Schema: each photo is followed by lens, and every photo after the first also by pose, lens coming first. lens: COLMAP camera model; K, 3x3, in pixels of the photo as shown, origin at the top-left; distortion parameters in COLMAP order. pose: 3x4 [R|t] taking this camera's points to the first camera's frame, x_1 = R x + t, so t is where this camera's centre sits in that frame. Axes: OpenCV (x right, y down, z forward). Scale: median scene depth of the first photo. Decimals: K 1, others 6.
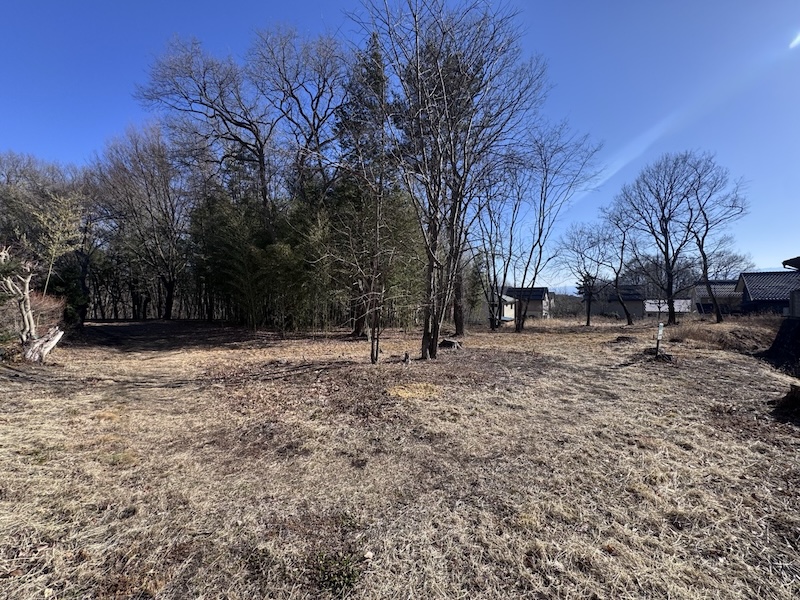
lens RADIAL K [[328.3, 0, 396.9], [0, 328.3, 301.5], [0, 0, 1]] dist [0.001525, 0.000478]
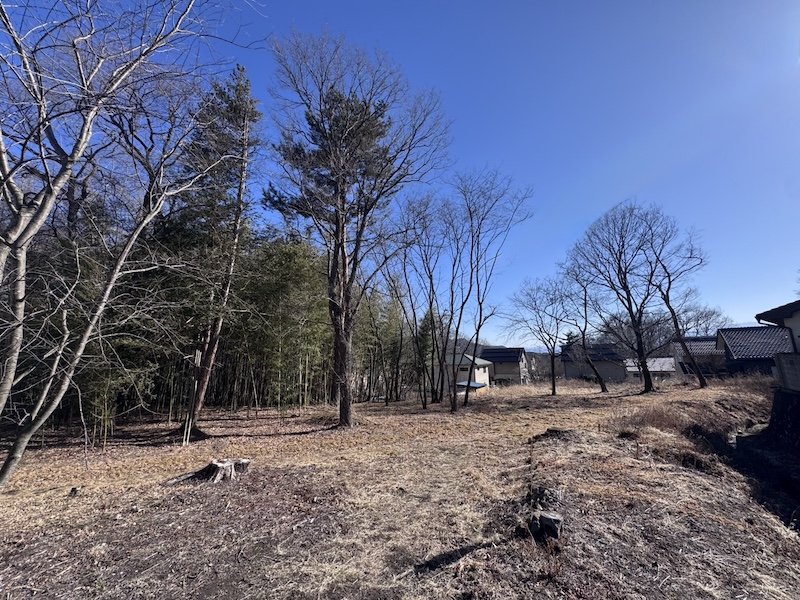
lens RADIAL K [[318.4, 0, 398.9], [0, 318.4, 300.6], [0, 0, 1]] dist [-0.001457, 0.000075]
pose [[0.999672, -0.020938, 0.014727, 0.169753], [0.023398, 0.980745, -0.193888, -0.014866], [-0.010384, 0.194169, 0.980913, 0.142499]]
